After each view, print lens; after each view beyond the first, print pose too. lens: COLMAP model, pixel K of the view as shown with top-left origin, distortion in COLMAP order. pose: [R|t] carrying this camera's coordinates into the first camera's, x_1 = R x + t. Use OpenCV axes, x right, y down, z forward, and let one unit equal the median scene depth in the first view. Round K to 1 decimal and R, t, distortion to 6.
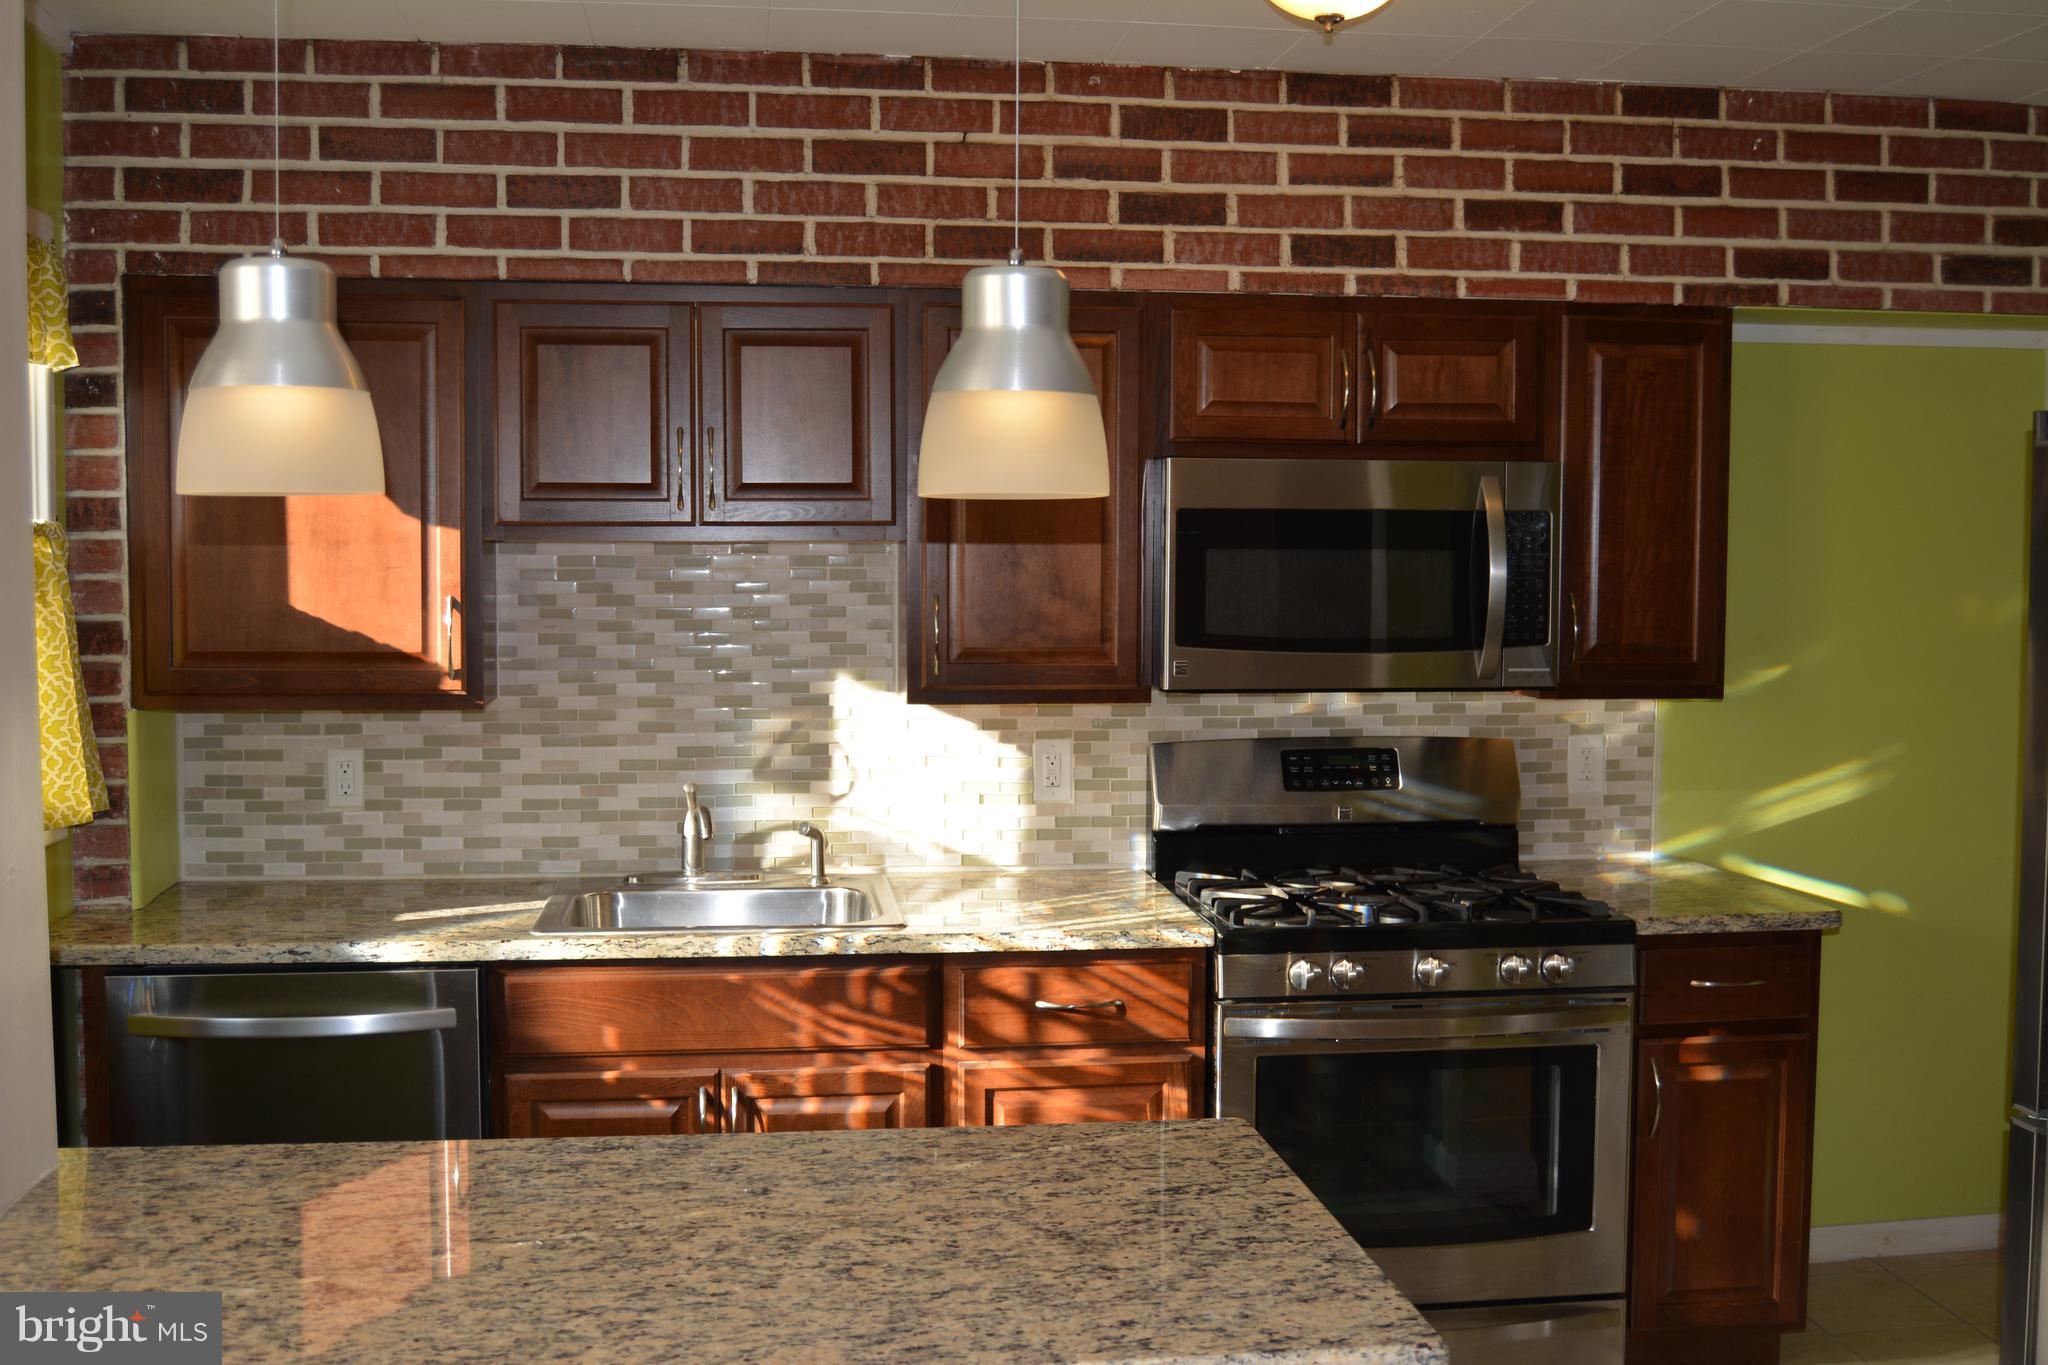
lens RADIAL K [[2061.7, 0, 1023.8], [0, 2061.7, 681.1], [0, 0, 1]] dist [-0.060815, 0.000000]
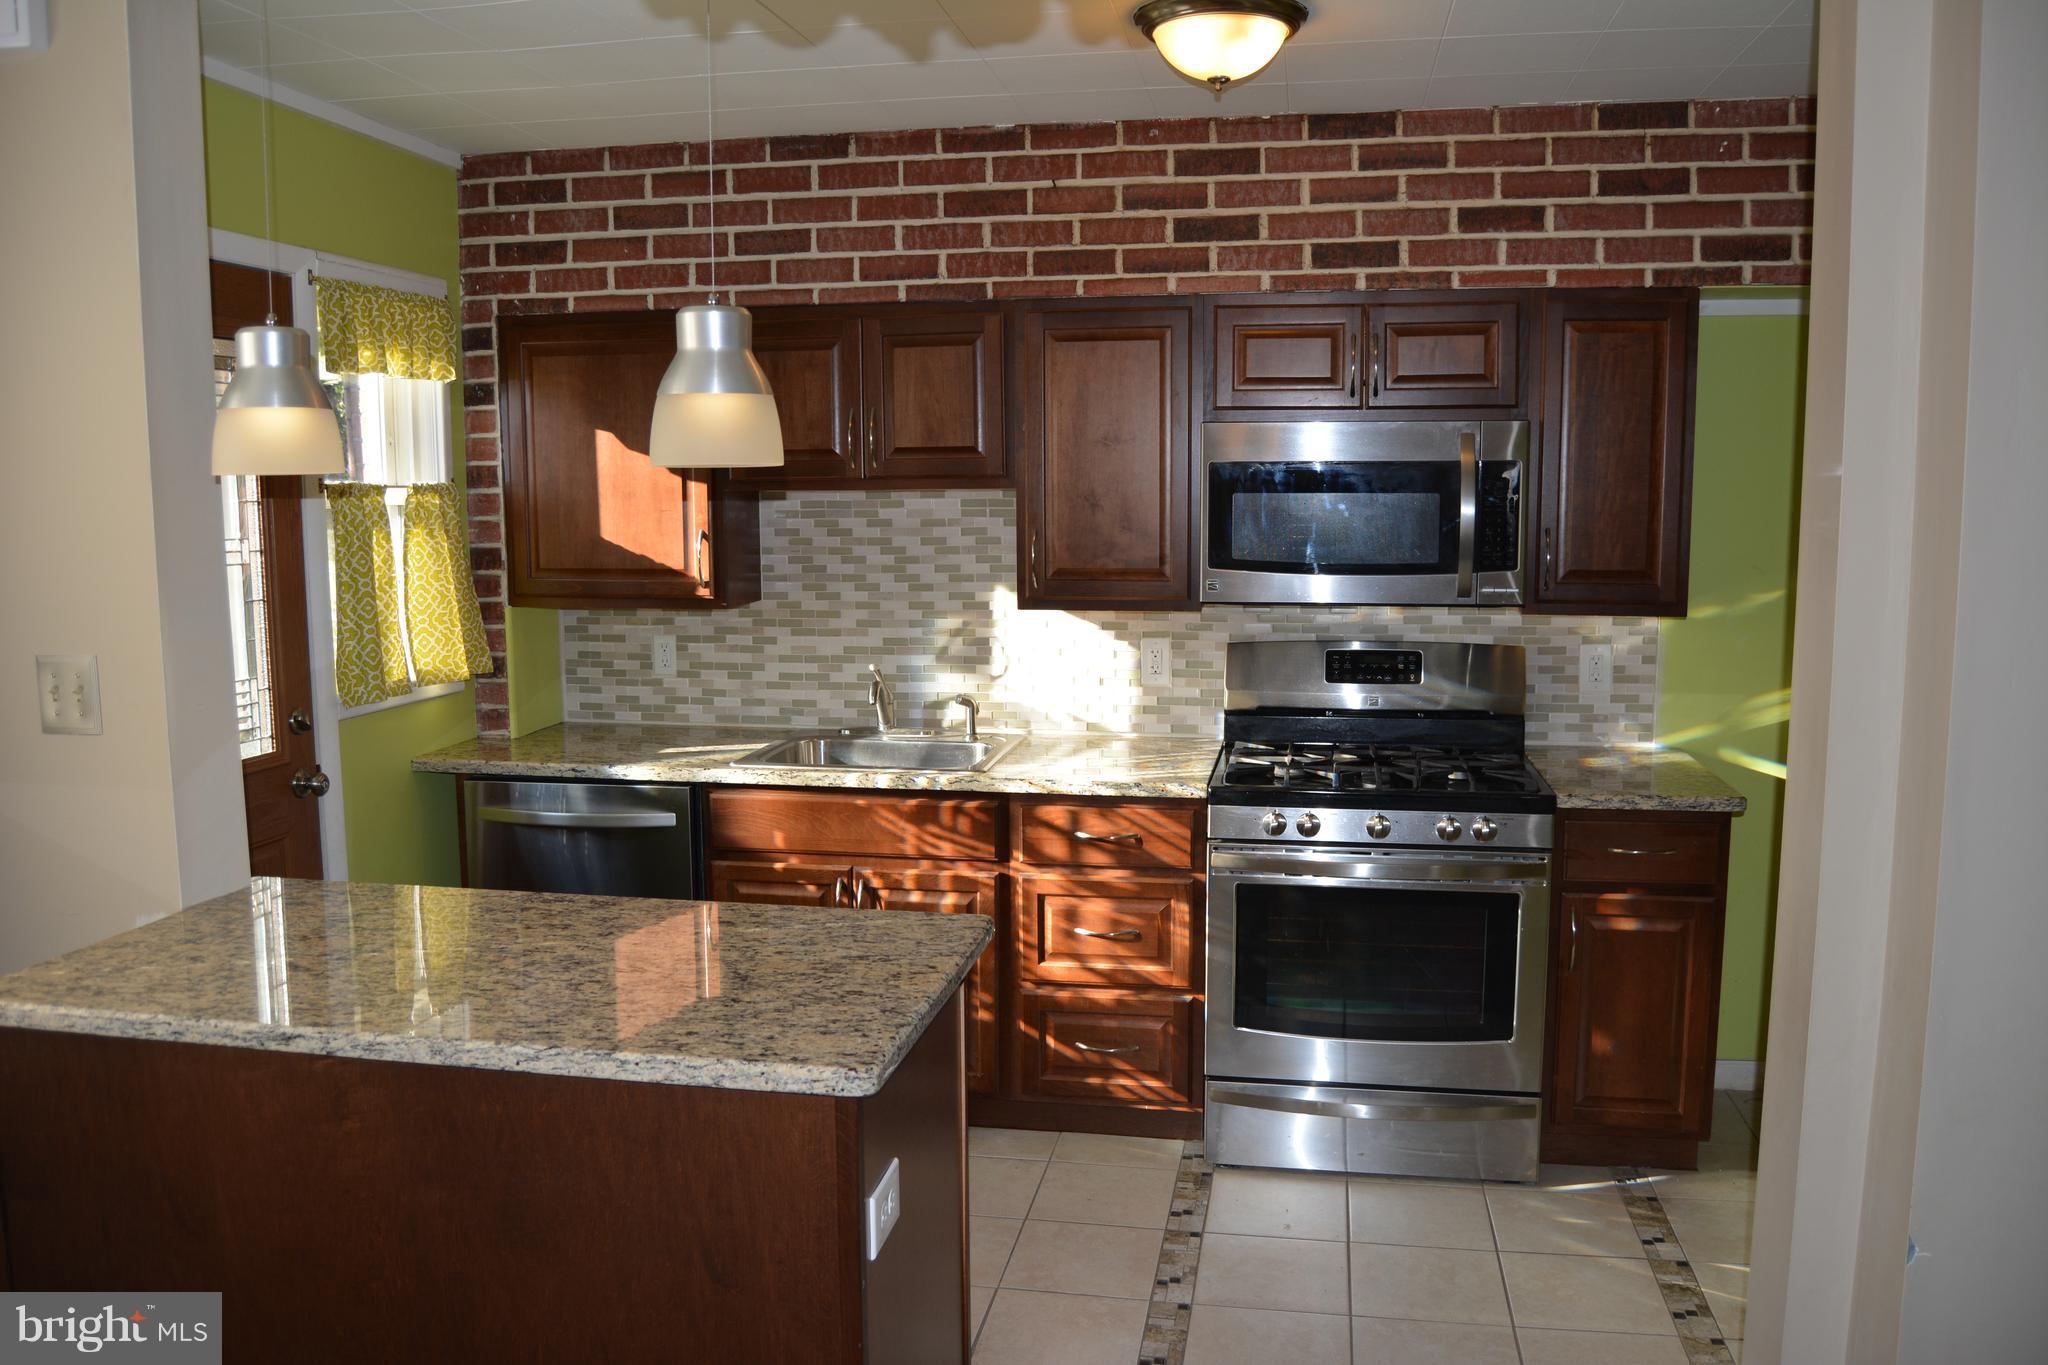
lens RADIAL K [[1596.0, 0, 1023.9], [0, 1596.0, 696.3], [0, 0, 1]] dist [-0.092262, 0.037069]
pose [[0.950510, 0.032180, -0.309024, 0.279577], [-0.011386, 0.997561, 0.068859, -0.004447], [0.310486, -0.061933, 0.948558, 0.003692]]
